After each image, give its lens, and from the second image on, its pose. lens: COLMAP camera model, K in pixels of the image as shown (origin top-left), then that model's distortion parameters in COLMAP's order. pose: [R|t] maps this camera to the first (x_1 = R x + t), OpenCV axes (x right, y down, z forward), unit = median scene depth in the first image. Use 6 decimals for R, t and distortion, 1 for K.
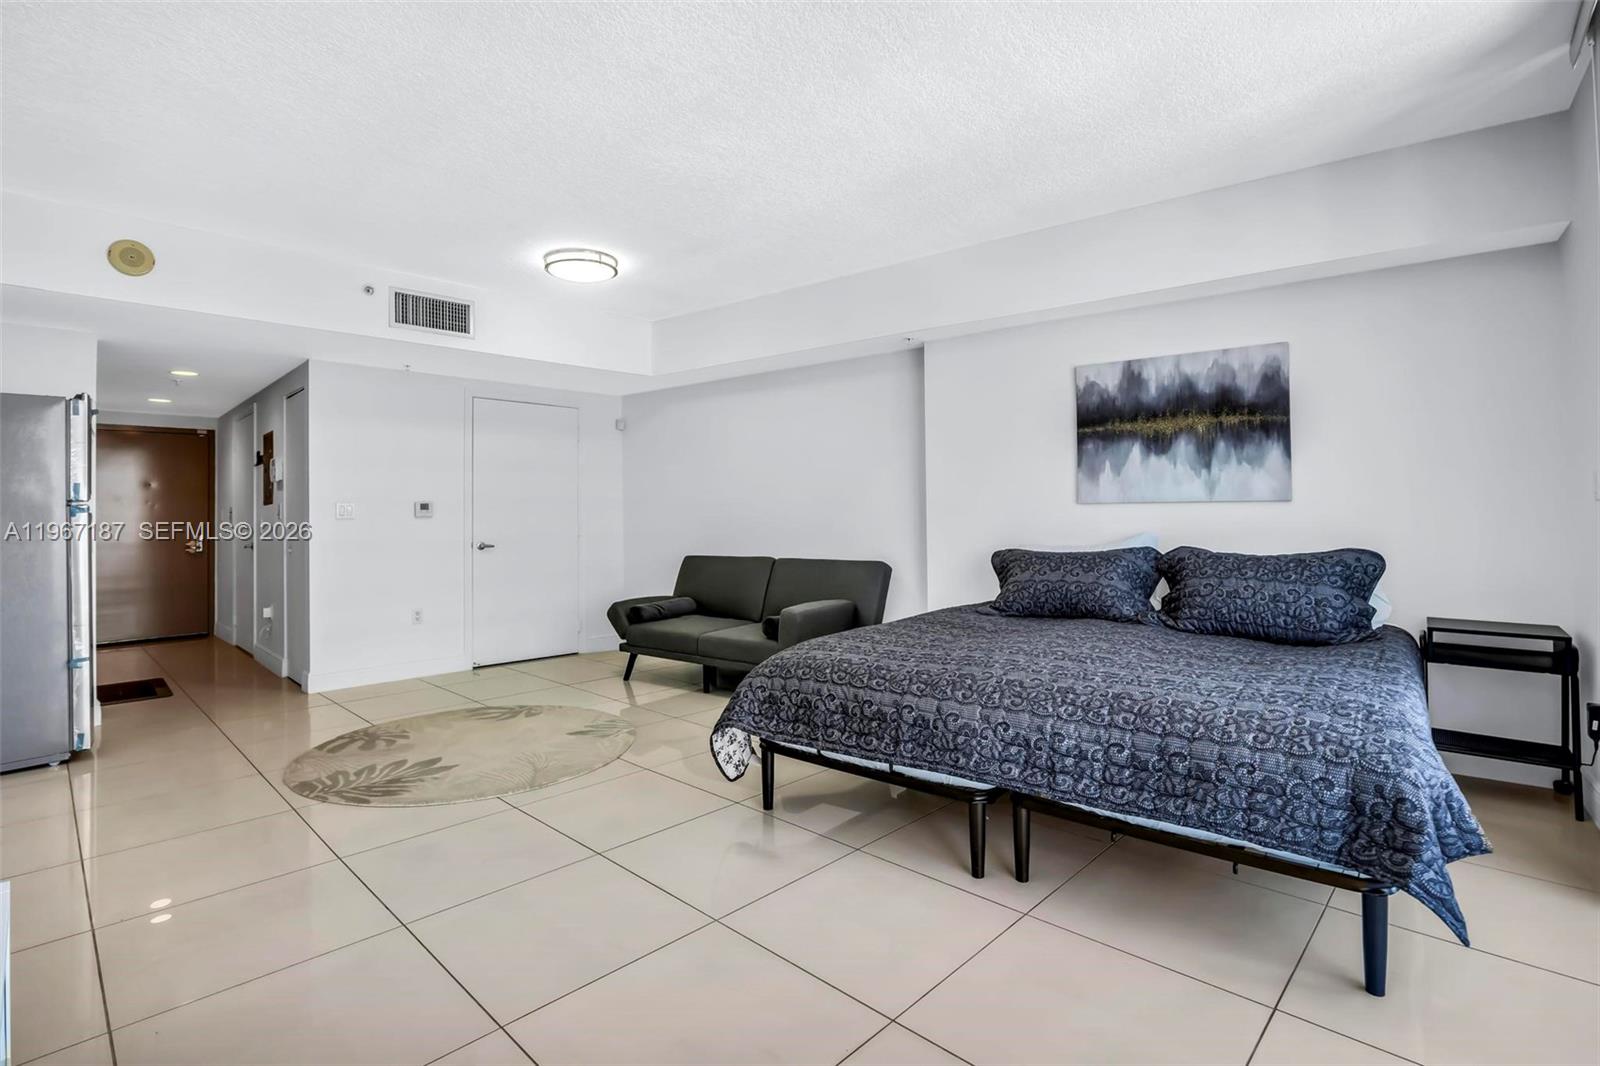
lens RADIAL K [[754.1, 0, 770.5], [0, 754.1, 511.1], [0, 0, 1]] dist [-0.013546, 0.001107]
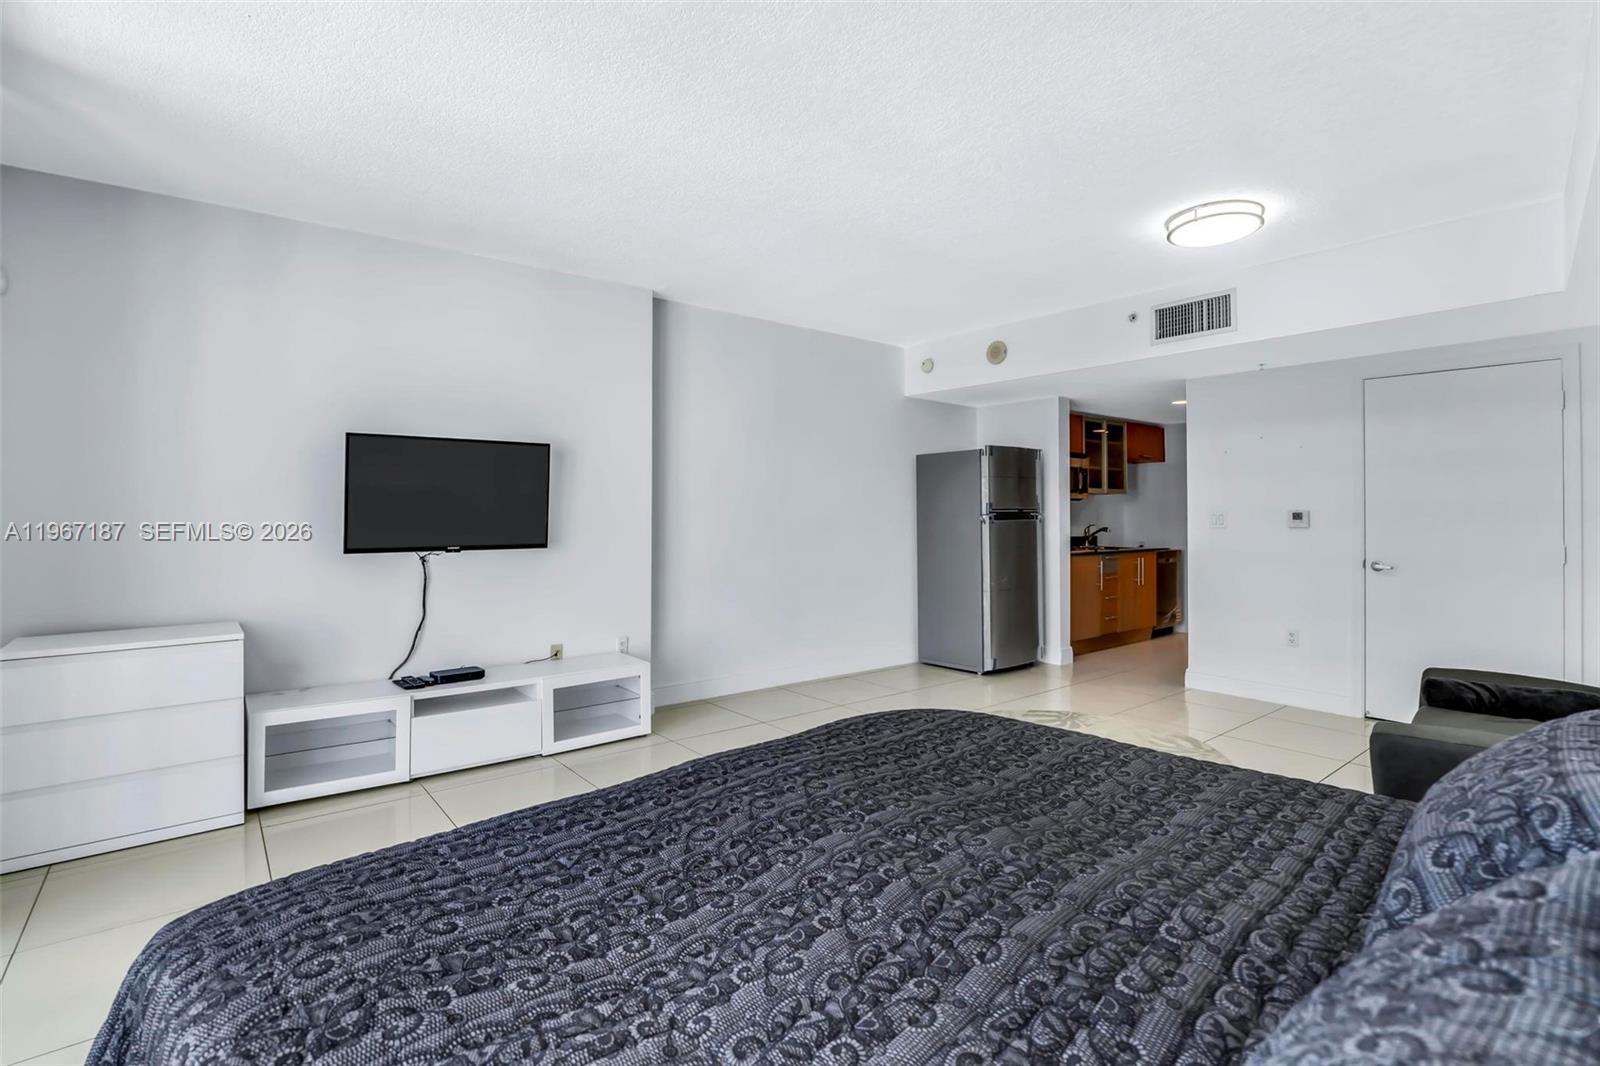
lens RADIAL K [[740.7, 0, 800.9], [0, 740.7, 509.3], [0, 0, 1]] dist [-0.040073, 0.000288]
pose [[-0.090448, 0.004971, -0.995889, 0.628053], [0.006068, 0.999972, 0.004440, -0.030083], [0.995883, -0.005641, -0.090475, 0.696677]]
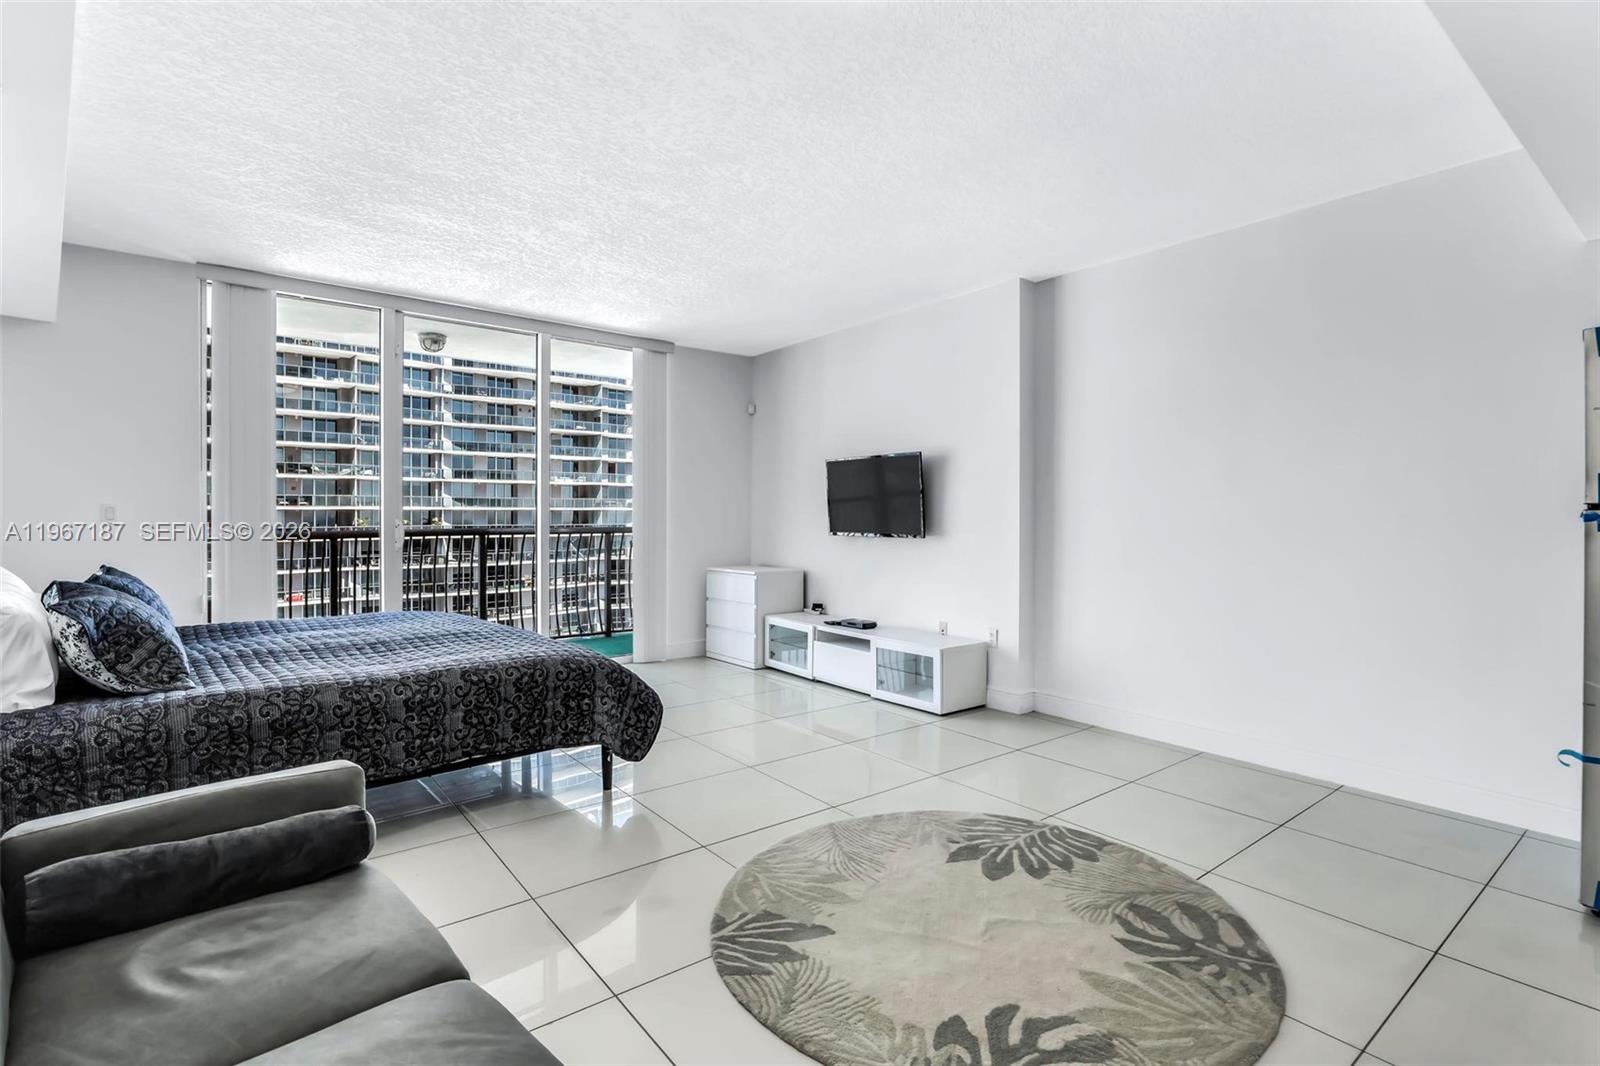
lens RADIAL K [[754.1, 0, 770.5], [0, 754.1, 511.1], [0, 0, 1]] dist [-0.013546, 0.001107]
pose [[-0.991450, 0.011526, 0.129979, -0.301205], [0.010057, 0.999878, -0.011954, -0.005980], [-0.130100, -0.010544, -0.991445, 1.567539]]
